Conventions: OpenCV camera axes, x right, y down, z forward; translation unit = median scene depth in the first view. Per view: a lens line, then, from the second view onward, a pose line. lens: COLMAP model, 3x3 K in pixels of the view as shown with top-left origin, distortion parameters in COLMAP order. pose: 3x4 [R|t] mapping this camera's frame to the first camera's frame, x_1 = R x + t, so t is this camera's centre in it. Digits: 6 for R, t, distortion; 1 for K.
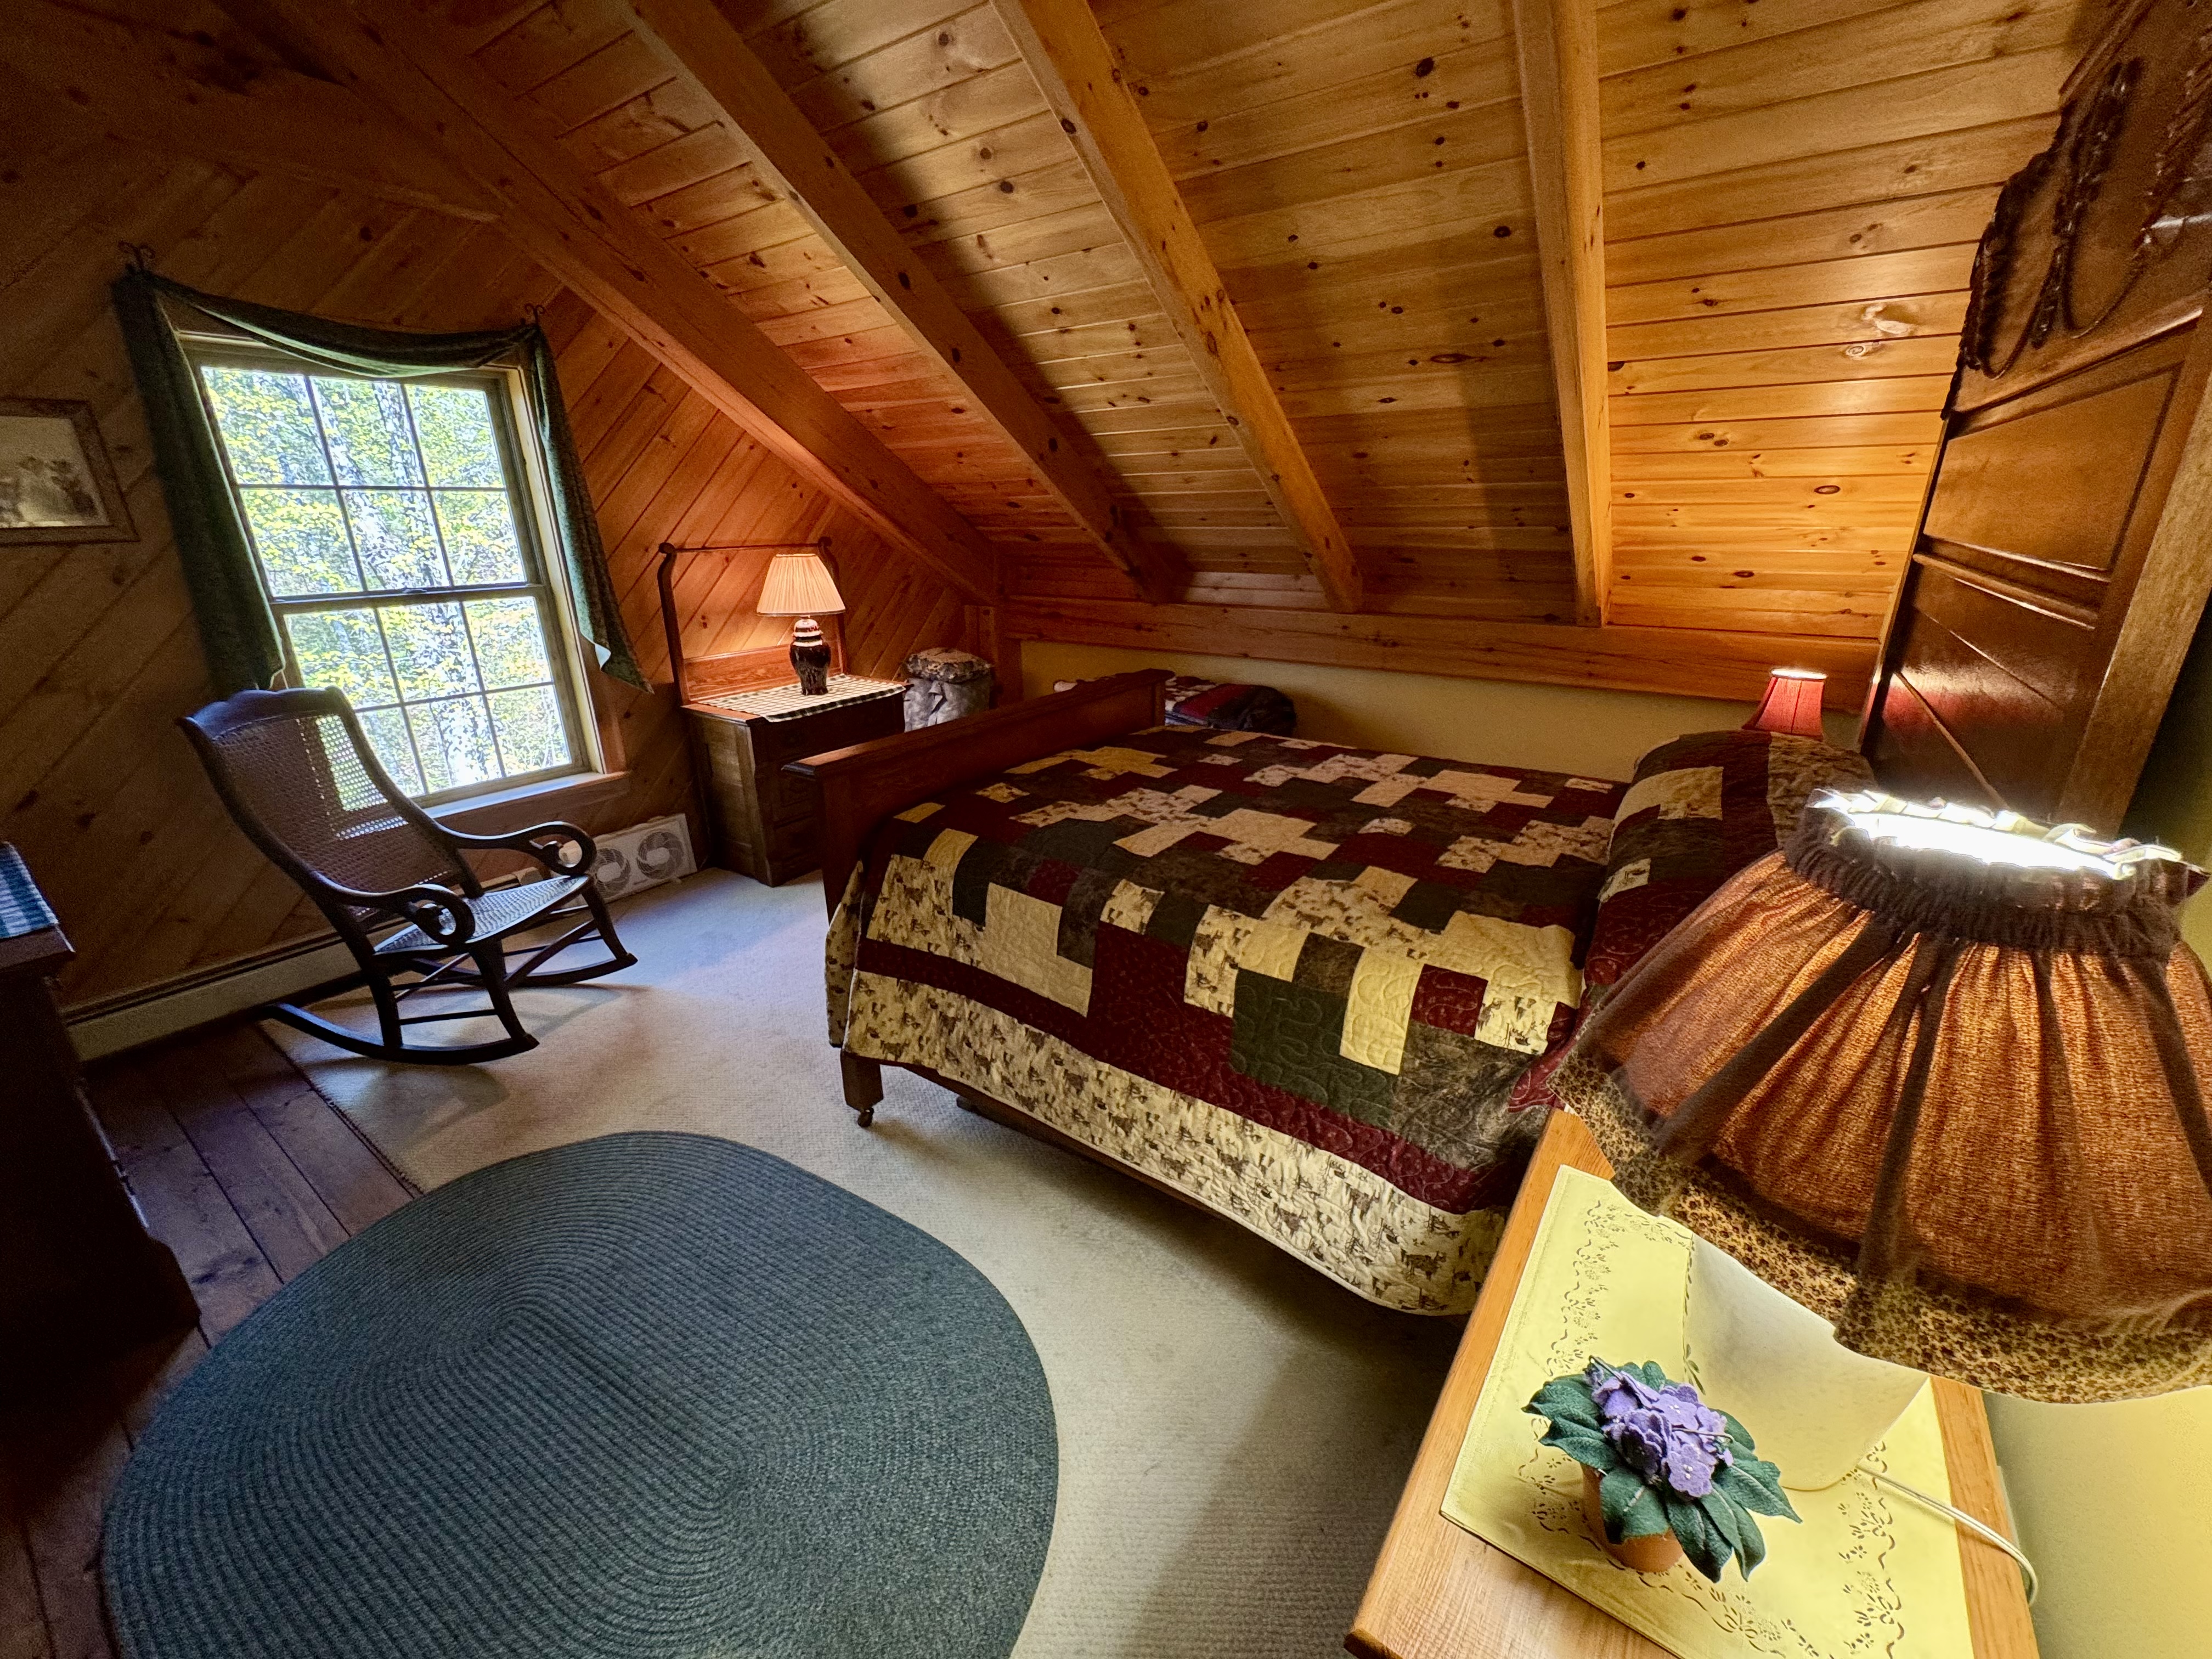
lens RADIAL K [[878.7, 0, 1106.4], [0, 878.7, 823.4], [0, 0, 1]] dist [-0.004275, 0.000675]
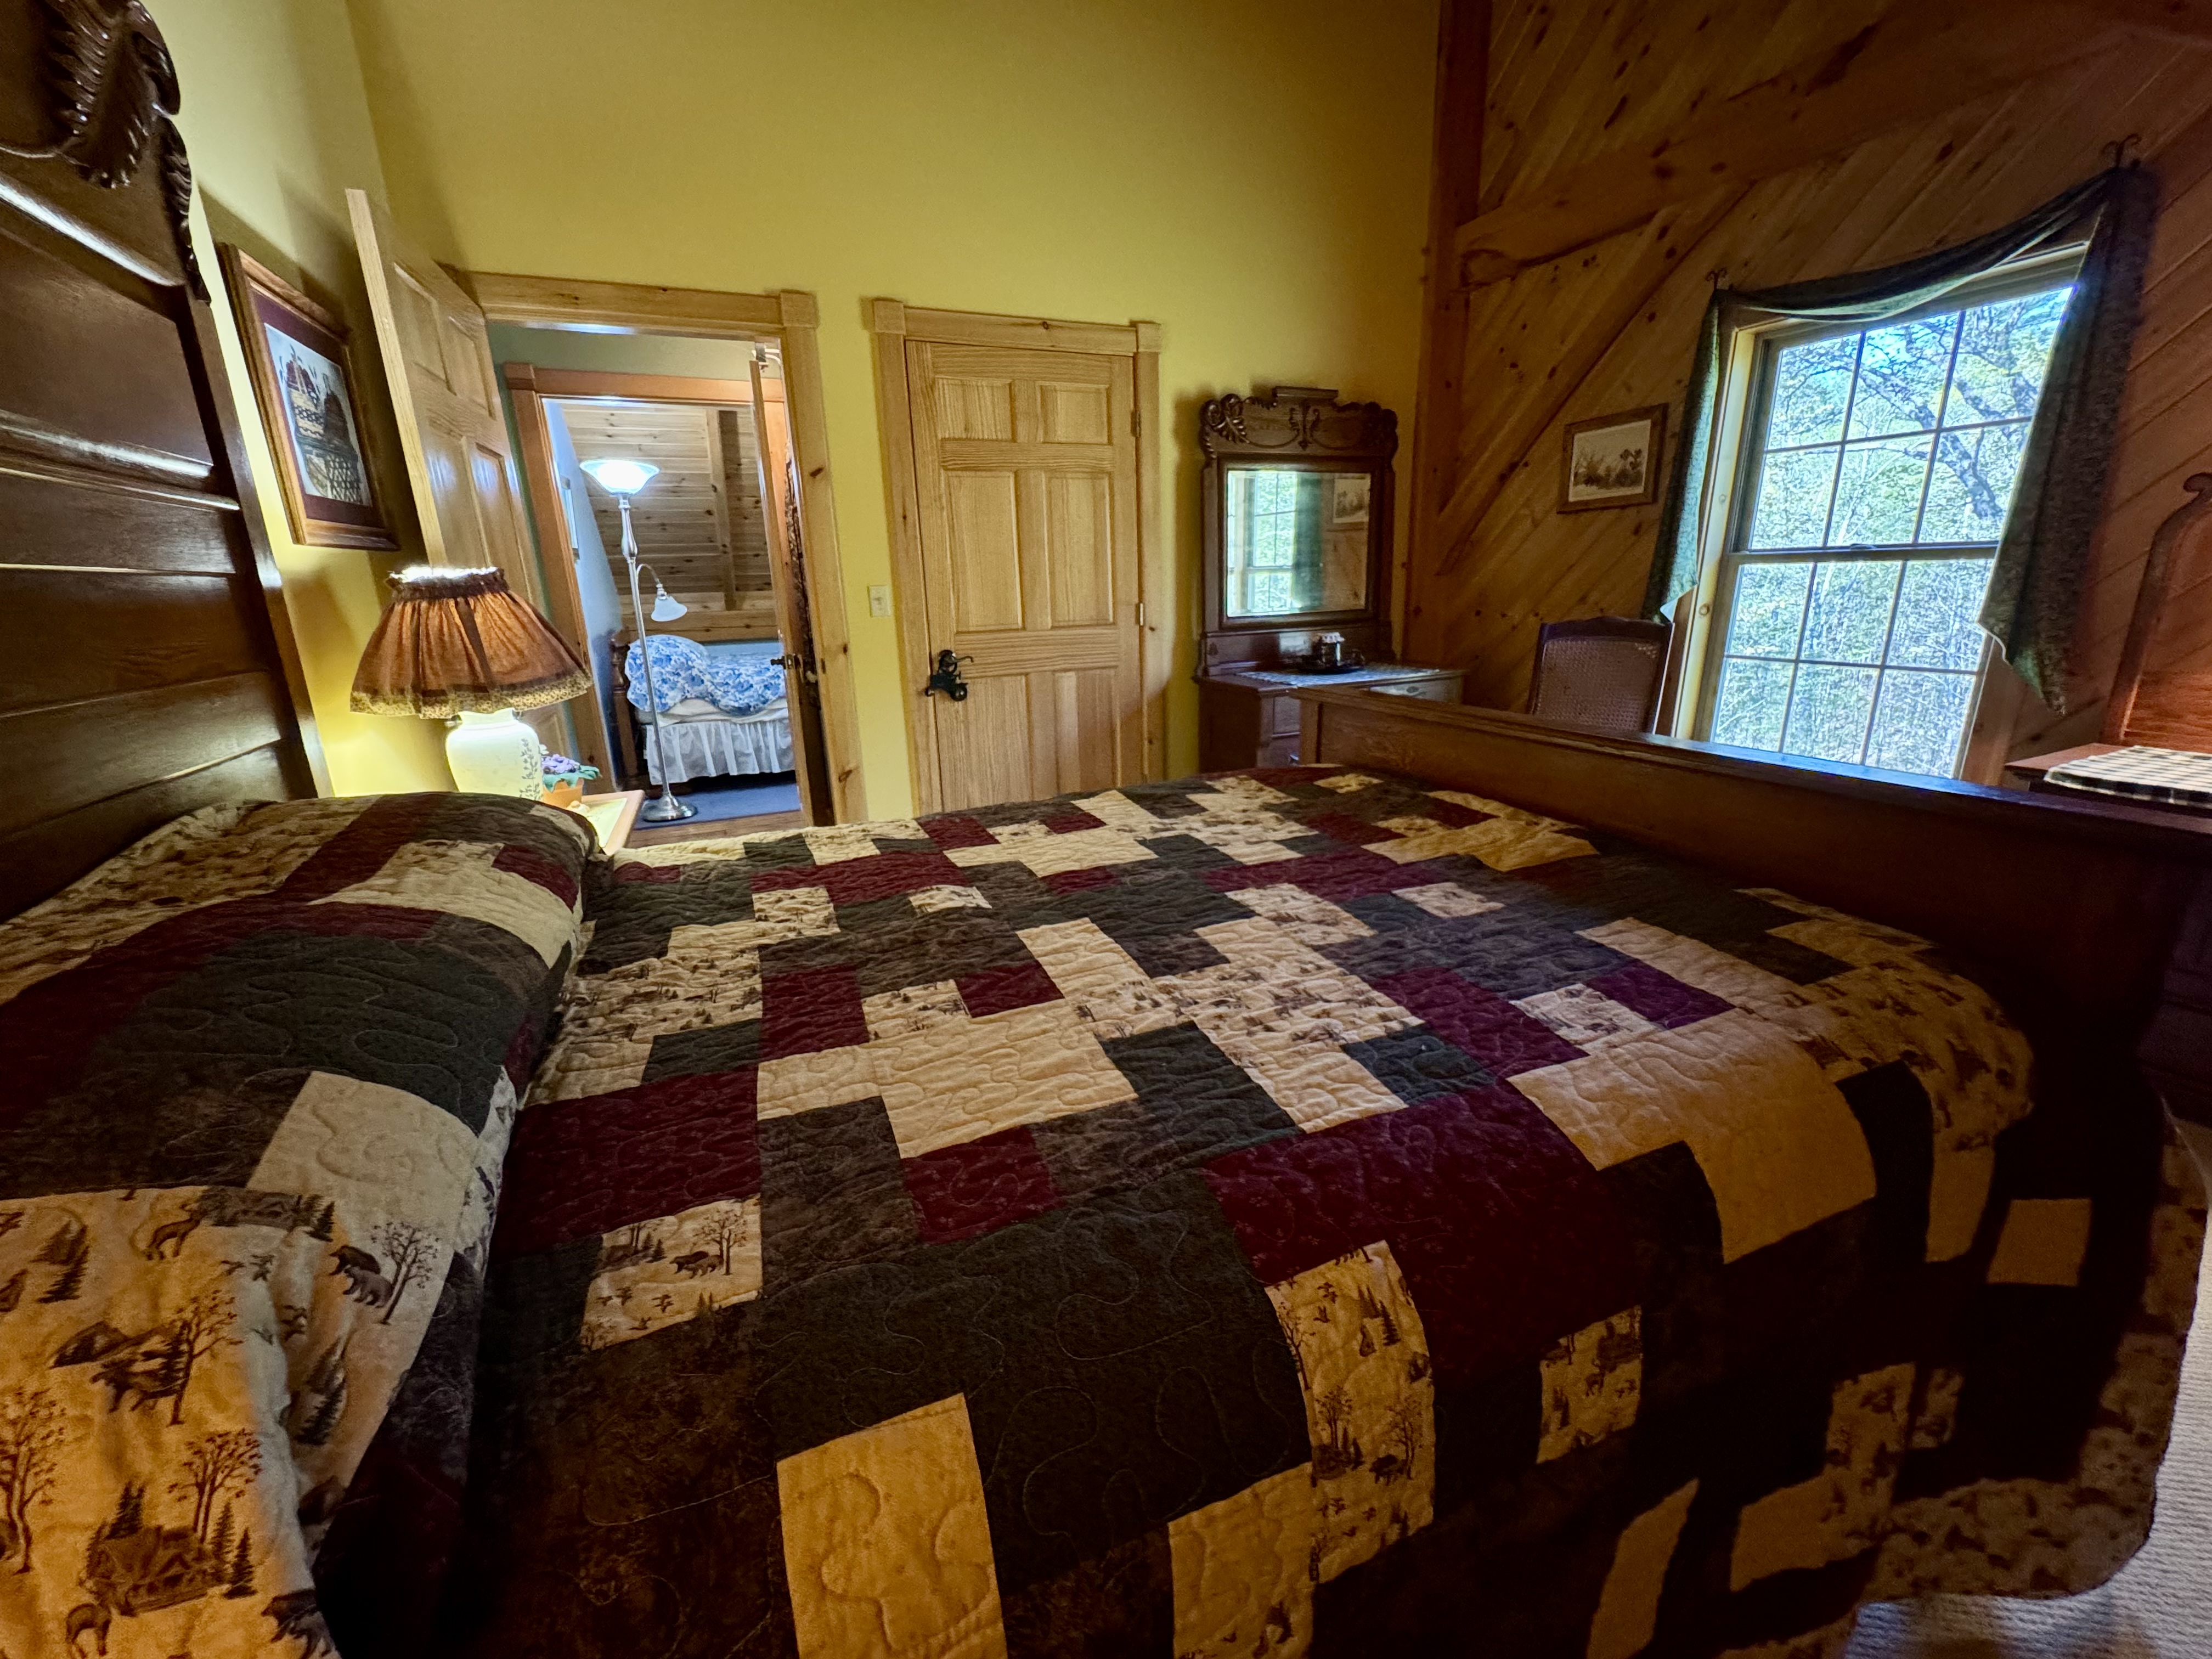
lens RADIAL K [[878.7, 0, 1106.8], [0, 878.7, 820.2], [0, 0, 1]] dist [-0.004275, 0.000675]
pose [[-0.511034, 0.256048, -0.820538, 0.666248], [-0.252785, 0.867621, 0.428176, -0.295030], [0.821550, 0.426232, -0.378659, 1.151905]]
